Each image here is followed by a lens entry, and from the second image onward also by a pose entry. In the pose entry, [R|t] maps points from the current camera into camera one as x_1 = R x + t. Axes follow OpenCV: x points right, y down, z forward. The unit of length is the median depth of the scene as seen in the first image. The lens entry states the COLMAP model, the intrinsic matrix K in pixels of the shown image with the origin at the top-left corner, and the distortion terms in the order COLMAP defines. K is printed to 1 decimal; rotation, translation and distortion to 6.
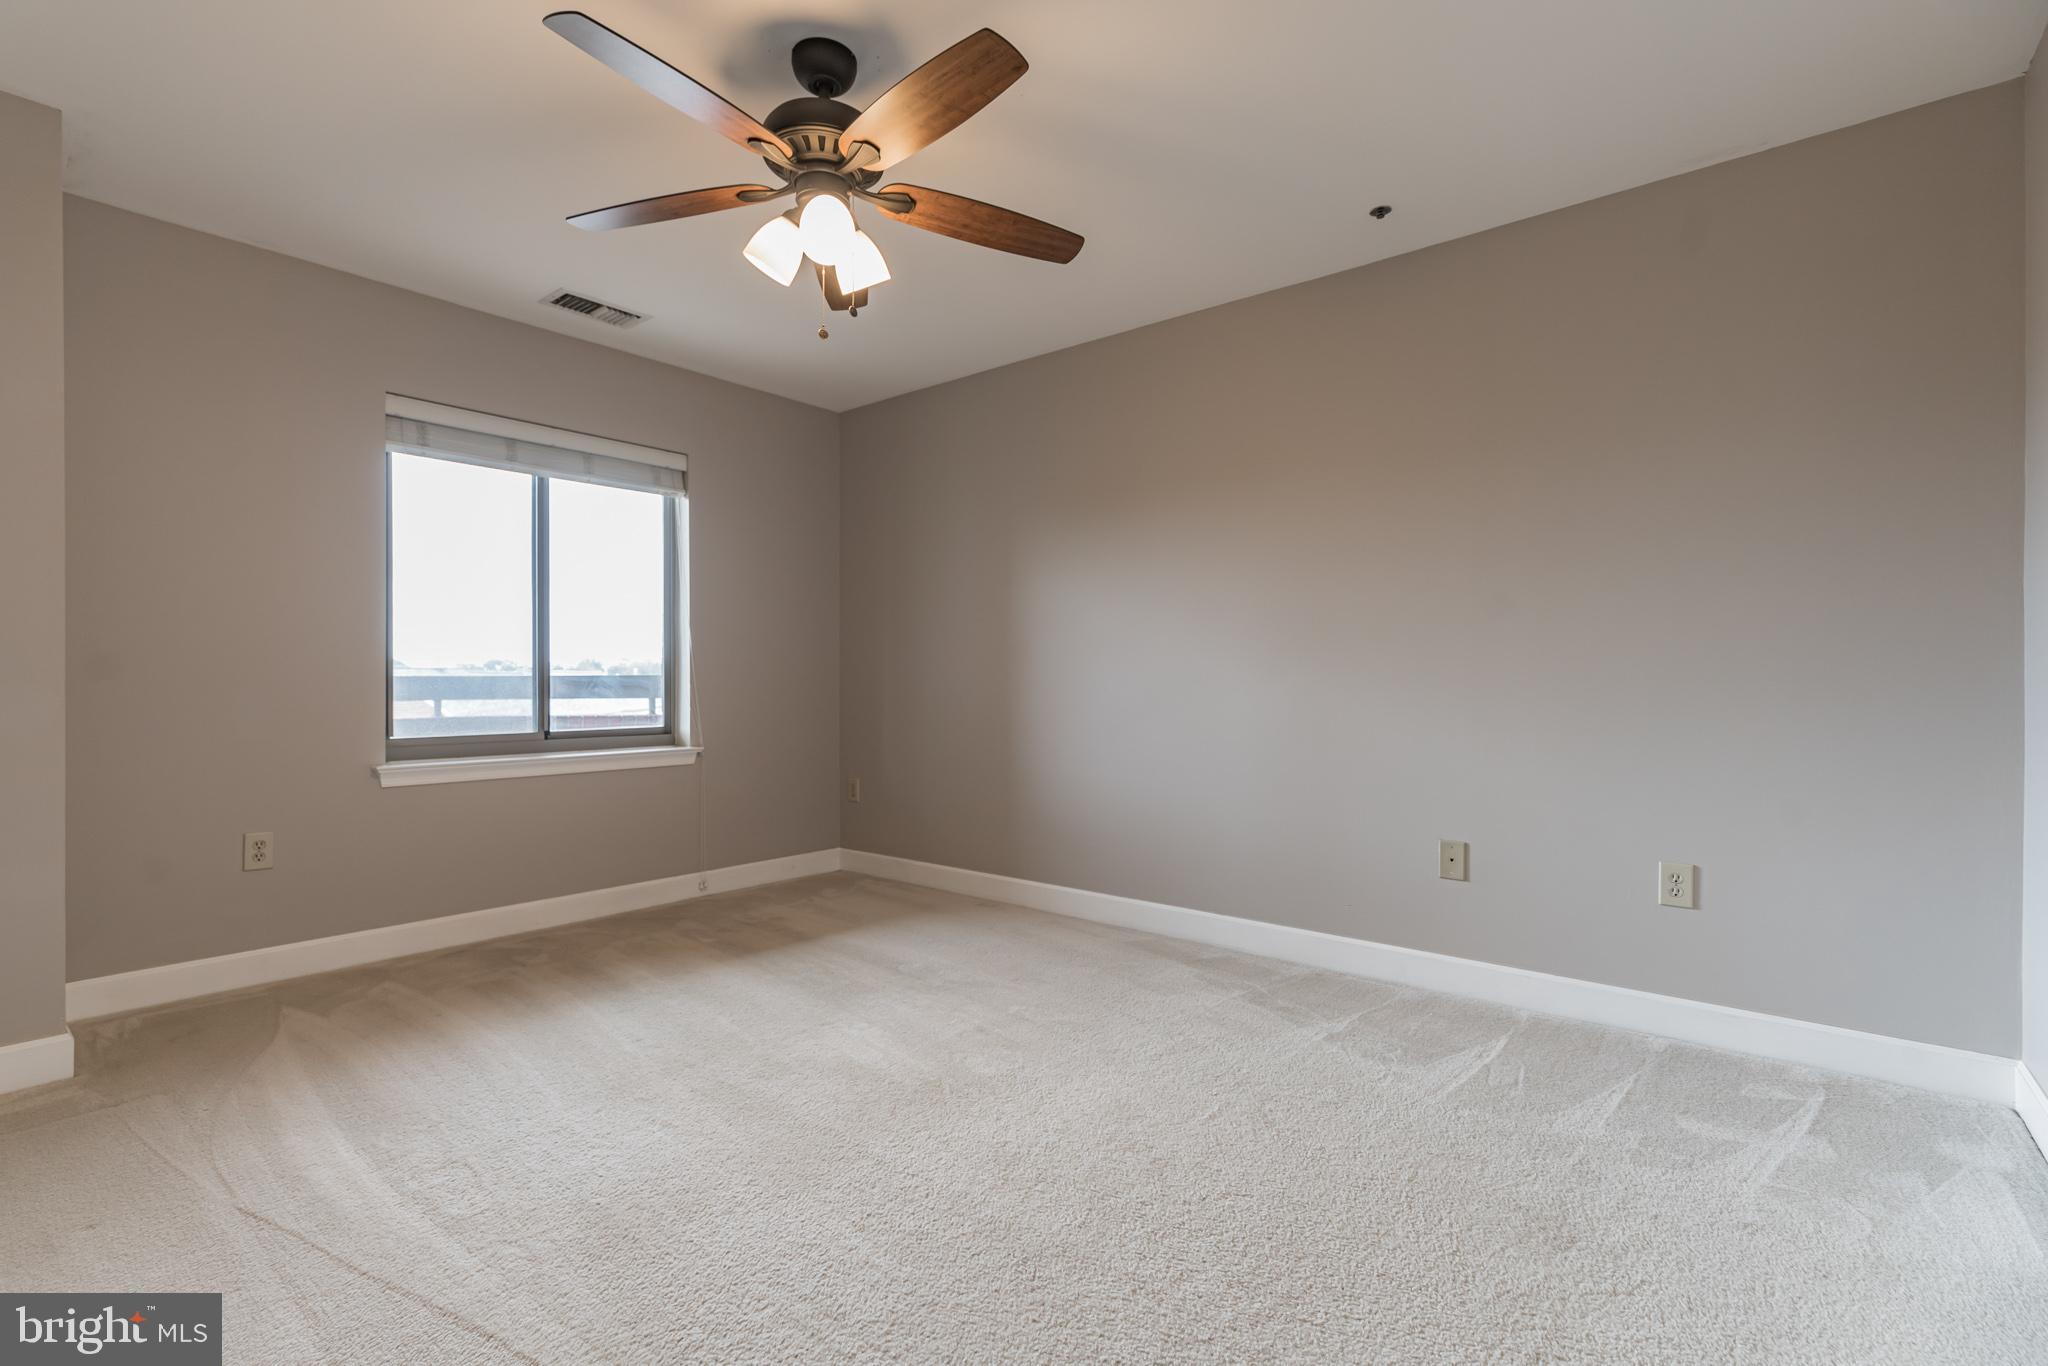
lens RADIAL K [[937.1, 0, 990.7], [0, 937.1, 673.9], [0, 0, 1]] dist [-0.008281, 0.000871]
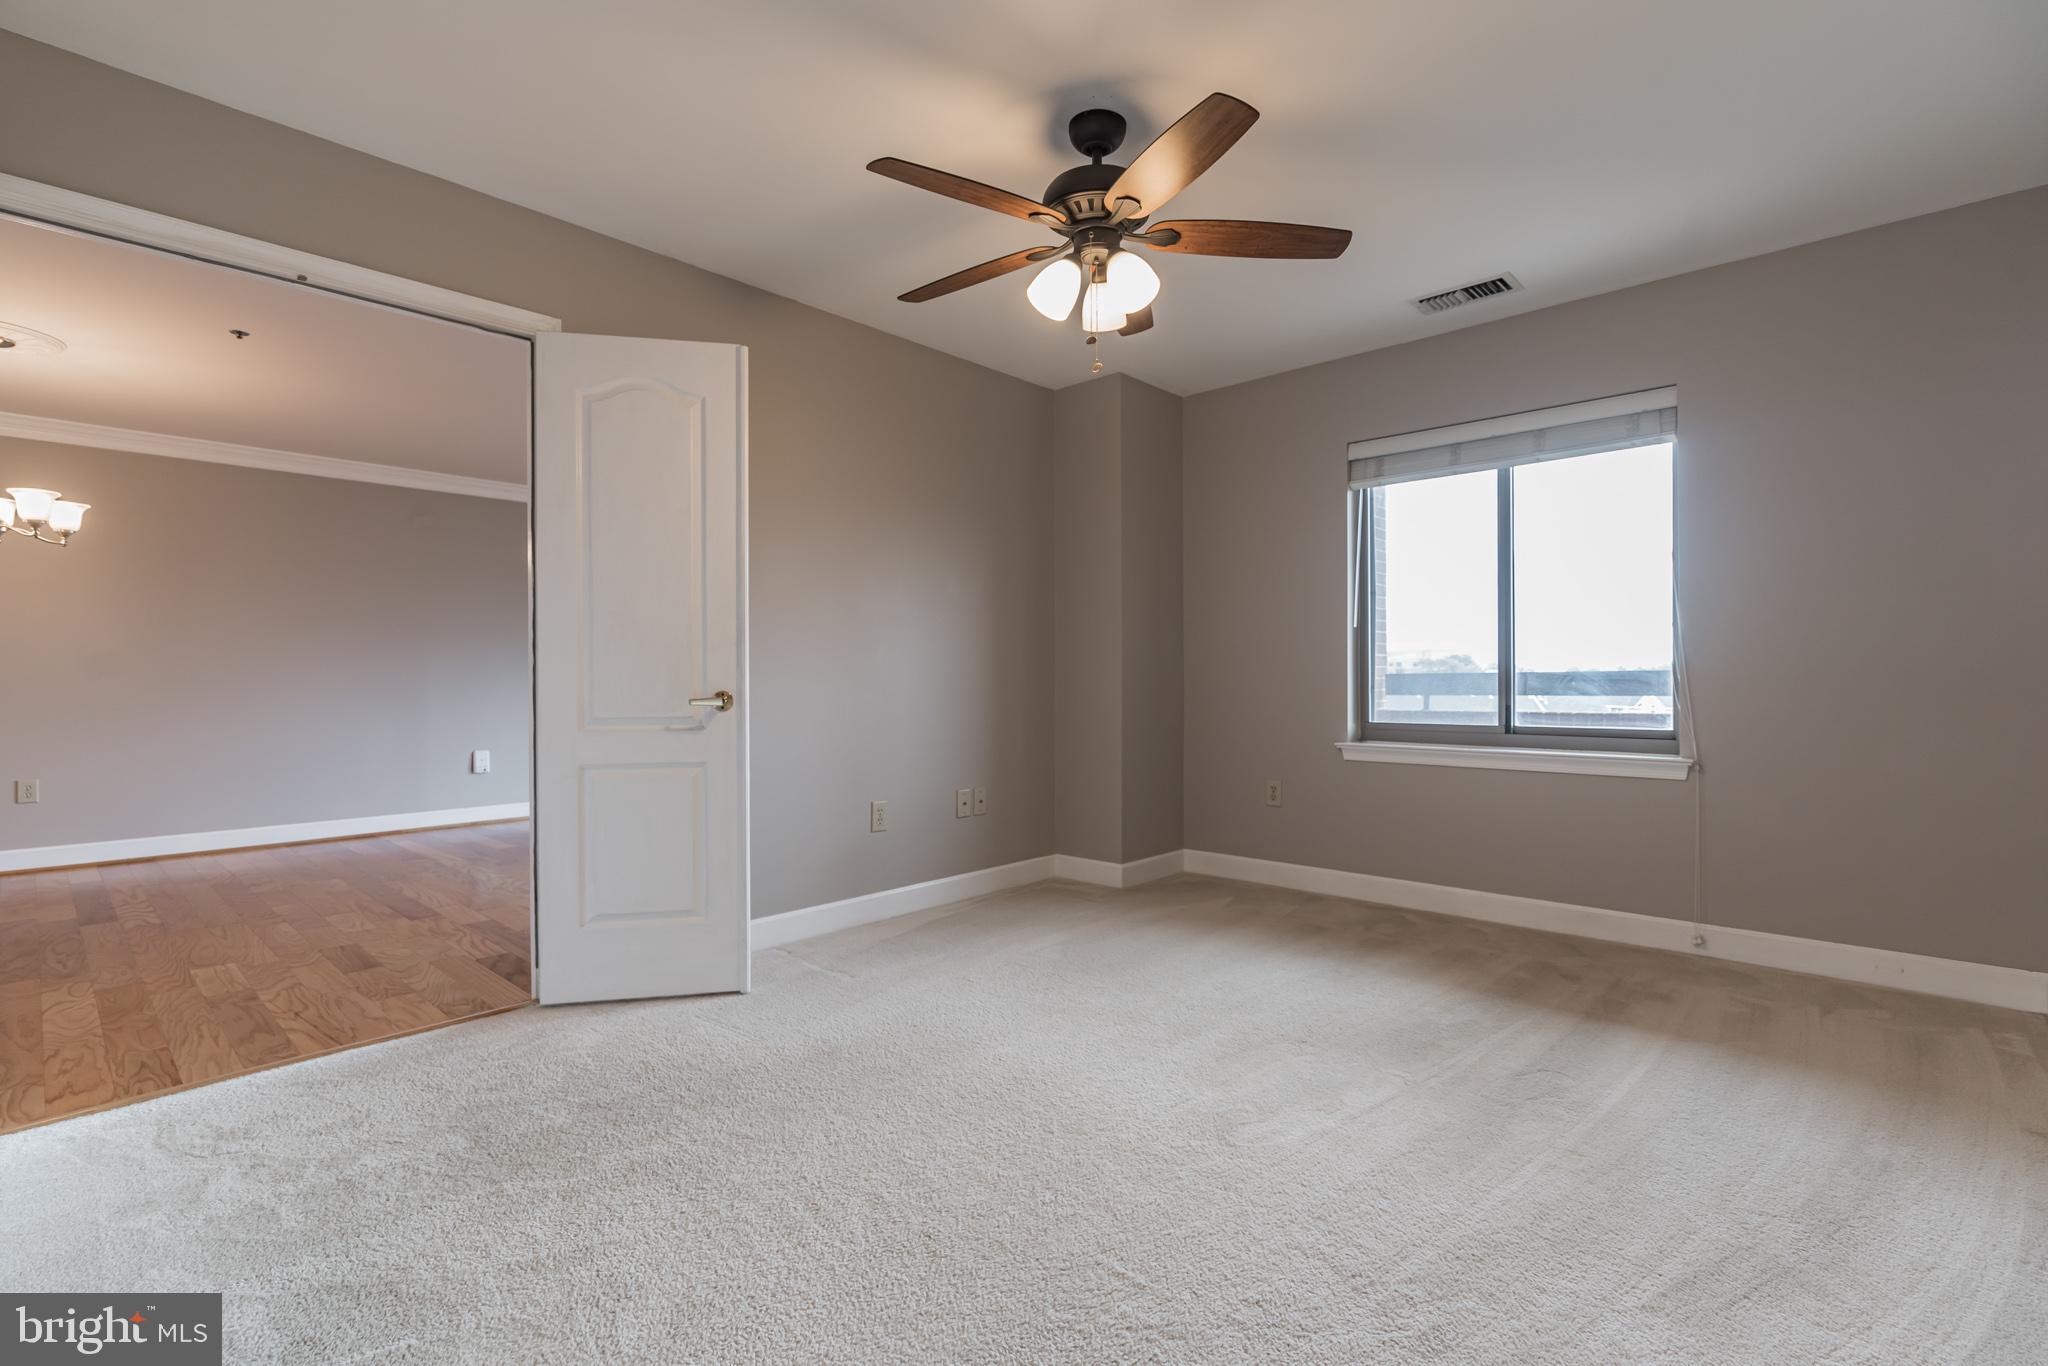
lens RADIAL K [[947.9, 0, 1024.0], [0, 947.9, 683.0], [0, 0, 1]] dist [-0.014964, 0.000138]
pose [[-0.068820, 0.001315, -0.997628, 0.552122], [0.006477, 0.999979, 0.000871, 0.012008], [0.997608, -0.006402, -0.068828, 0.561902]]
